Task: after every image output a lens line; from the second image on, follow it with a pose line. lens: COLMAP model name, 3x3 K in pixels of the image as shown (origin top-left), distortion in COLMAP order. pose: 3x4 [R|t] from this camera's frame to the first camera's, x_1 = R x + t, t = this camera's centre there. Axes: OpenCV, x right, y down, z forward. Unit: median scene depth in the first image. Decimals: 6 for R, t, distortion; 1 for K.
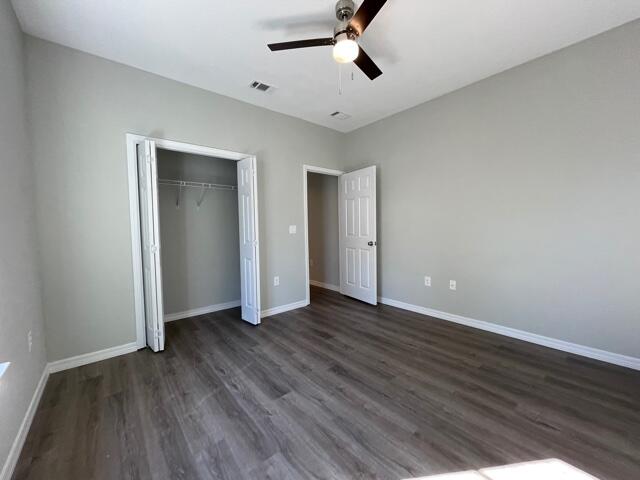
lens RADIAL K [[257.3, 0, 318.3], [0, 257.3, 238.8], [0, 0, 1]] dist [-0.002364, -0.000444]
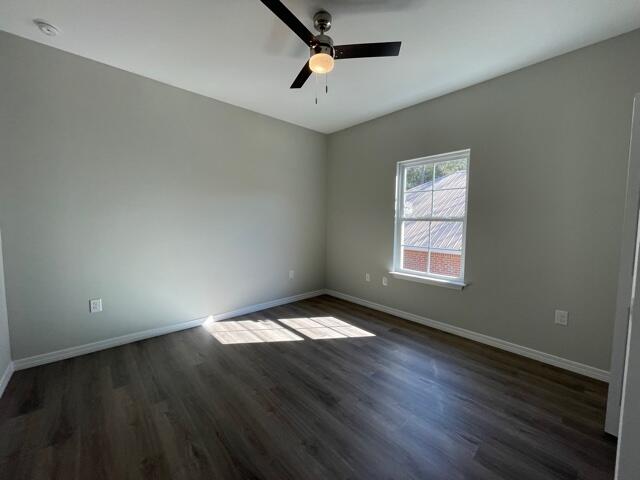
lens RADIAL K [[257.3, 0, 318.3], [0, 257.3, 238.8], [0, 0, 1]] dist [-0.002364, -0.000444]
pose [[-0.999404, 0.008643, -0.033406, 0.152890], [0.004699, 0.993193, 0.116384, -0.148975], [0.034184, 0.116158, -0.992642, 2.010137]]
